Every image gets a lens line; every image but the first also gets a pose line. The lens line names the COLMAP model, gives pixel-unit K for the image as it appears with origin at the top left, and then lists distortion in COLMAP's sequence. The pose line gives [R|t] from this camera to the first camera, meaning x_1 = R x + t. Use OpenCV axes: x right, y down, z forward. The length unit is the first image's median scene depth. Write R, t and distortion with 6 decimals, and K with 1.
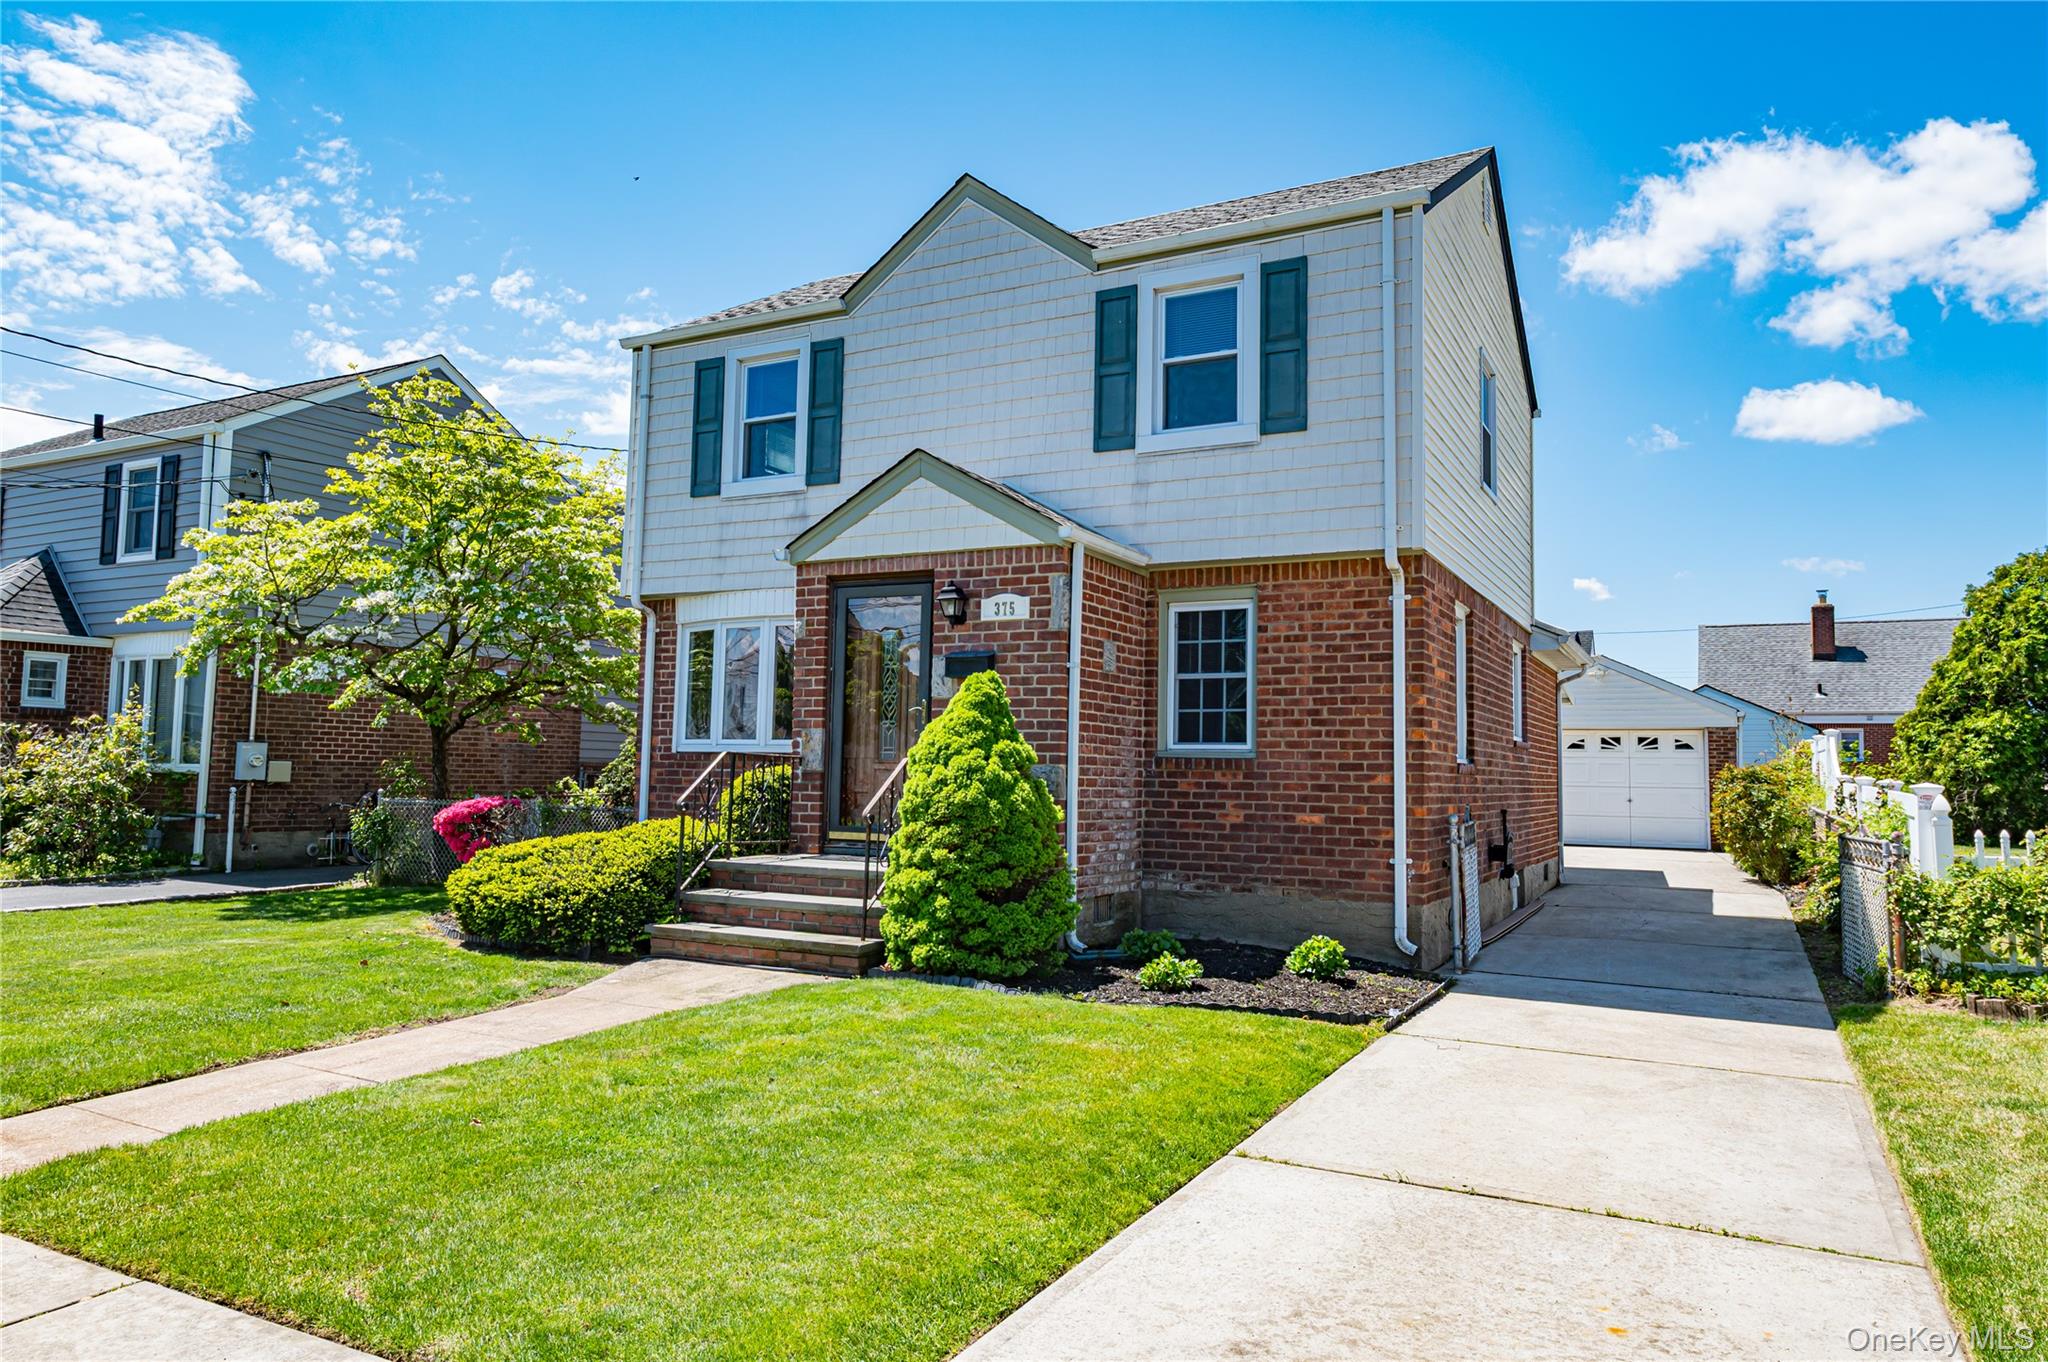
lens RADIAL K [[1309.2, 0, 1026.7], [0, 1309.2, 681.2], [0, 0, 1]] dist [-0.003608, -0.002517]
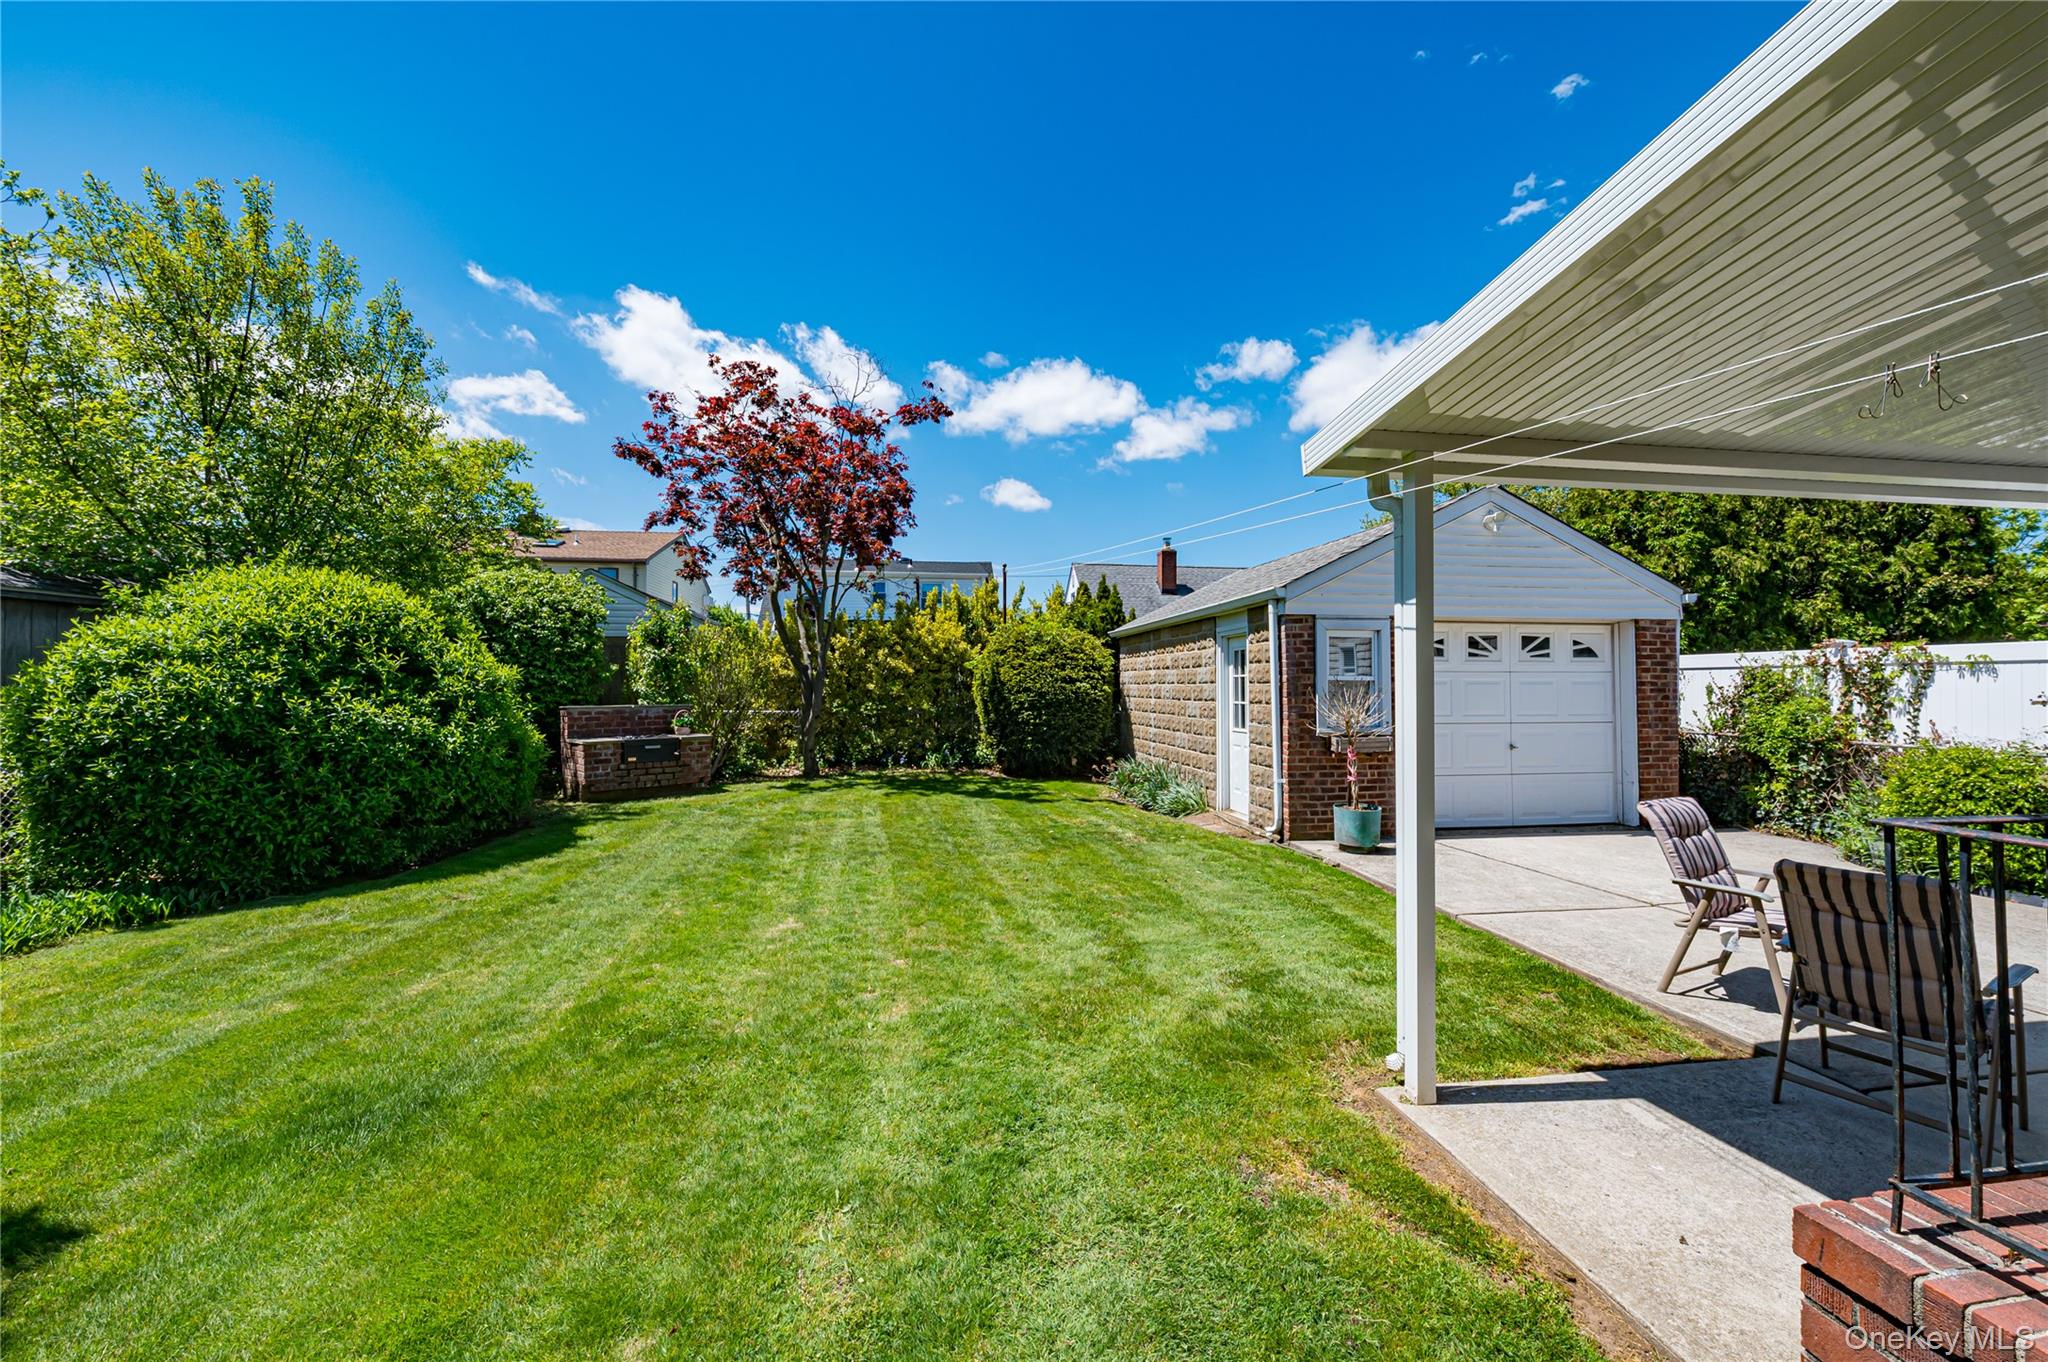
lens RADIAL K [[782.9, 0, 1019.4], [0, 782.9, 677.0], [0, 0, 1]] dist [0.010283, 0.000025]
pose [[0.824303, -0.008919, 0.566078, 0.168300], [-0.030796, 0.997689, 0.060564, 0.094251], [-0.565310, -0.067356, 0.822124, 1.695353]]
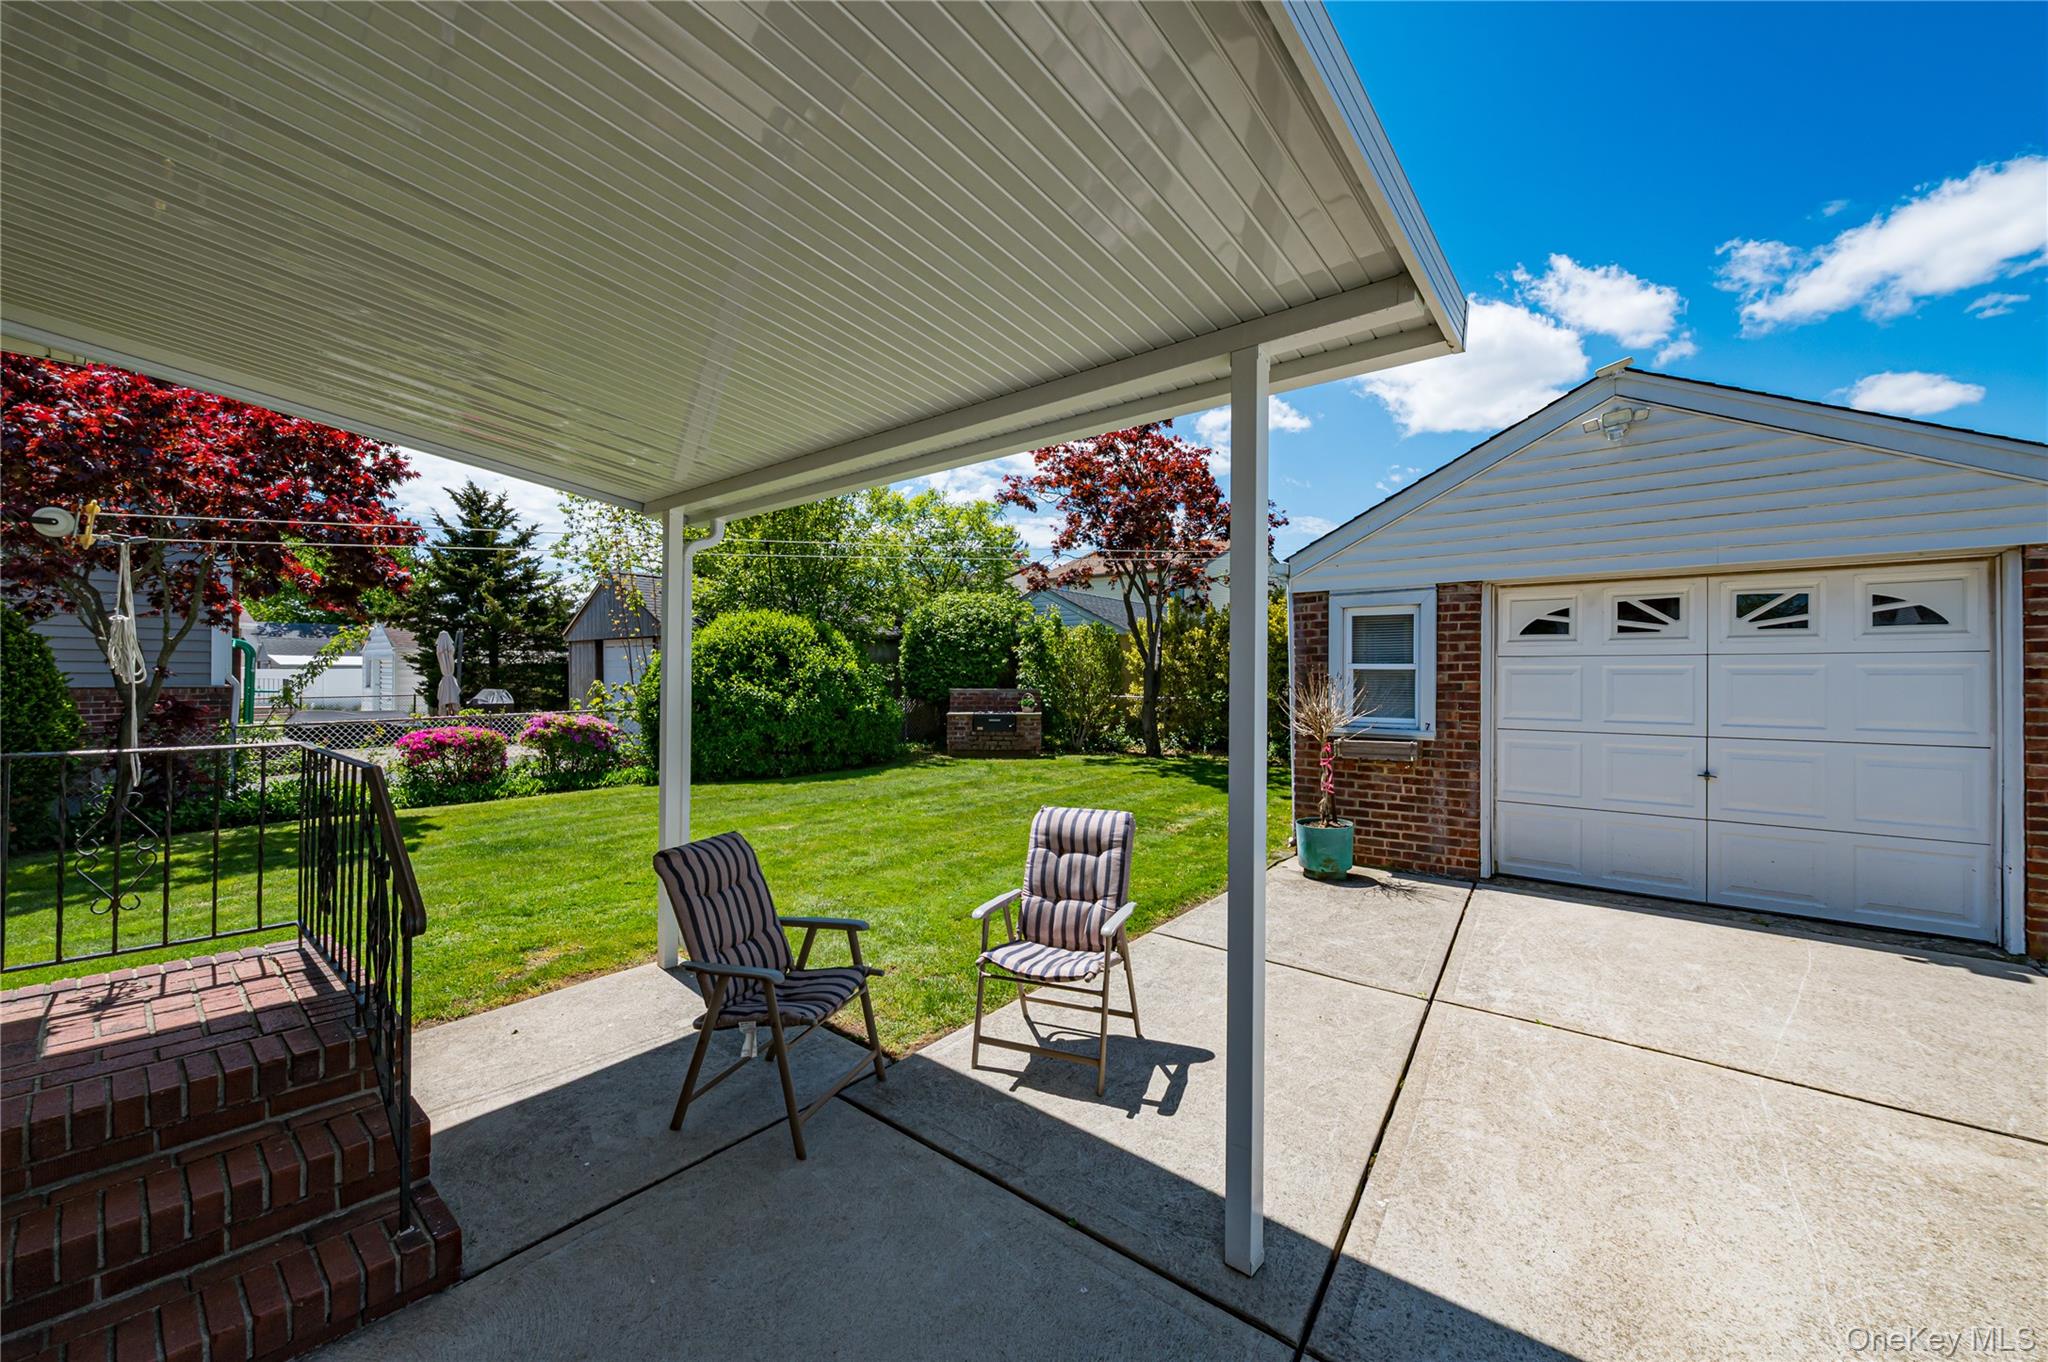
lens RADIAL K [[782.9, 0, 1049.9], [0, 782.9, 669.6], [0, 0, 1]] dist [0.010283, 0.000025]
pose [[0.978925, -0.014066, -0.203734, 0.664618], [0.027952, 0.997465, 0.065441, 0.088195], [0.202297, -0.069757, 0.976837, 1.522949]]
